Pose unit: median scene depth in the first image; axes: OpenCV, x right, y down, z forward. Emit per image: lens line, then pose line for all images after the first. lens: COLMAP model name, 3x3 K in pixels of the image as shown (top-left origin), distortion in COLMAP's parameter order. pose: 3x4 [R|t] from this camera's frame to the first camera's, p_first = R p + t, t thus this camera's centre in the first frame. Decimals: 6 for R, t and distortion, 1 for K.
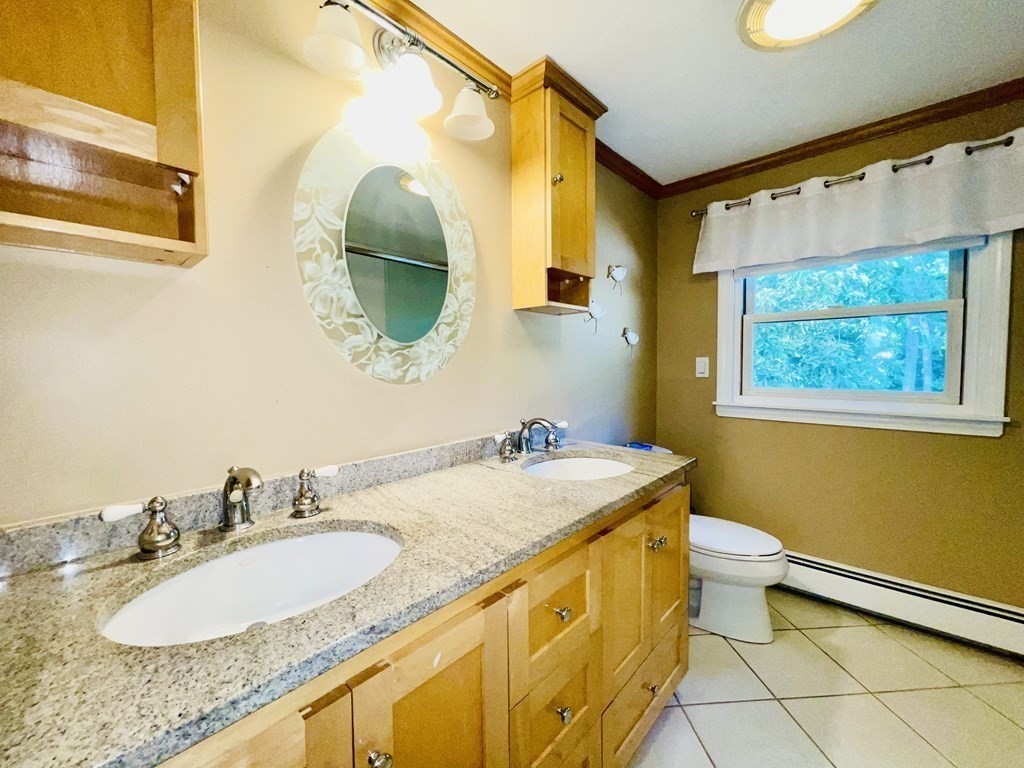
lens RADIAL K [[411.8, 0, 507.2], [0, 411.8, 382.1], [0, 0, 1]] dist [-0.008908, 0.008239]
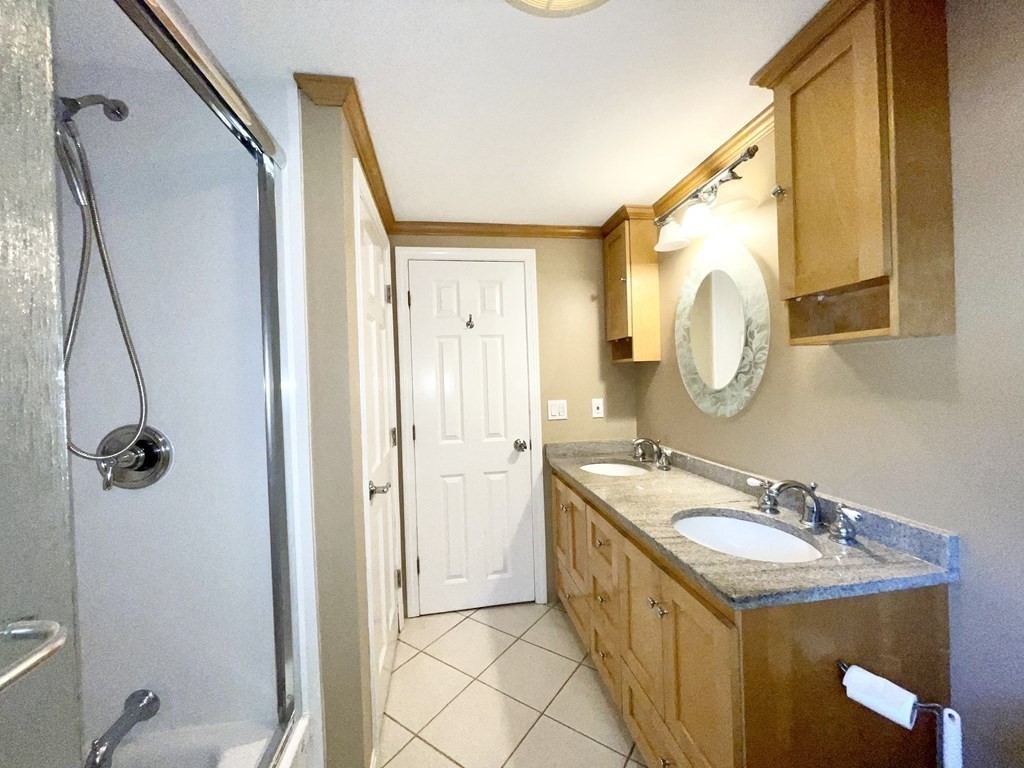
lens RADIAL K [[411.8, 0, 507.2], [0, 411.8, 382.1], [0, 0, 1]] dist [-0.008908, 0.008239]
pose [[-0.621298, 0.037687, -0.782668, 1.236746], [0.003961, 0.998981, 0.044959, -0.173266], [0.783565, 0.024833, -0.620814, 1.219614]]
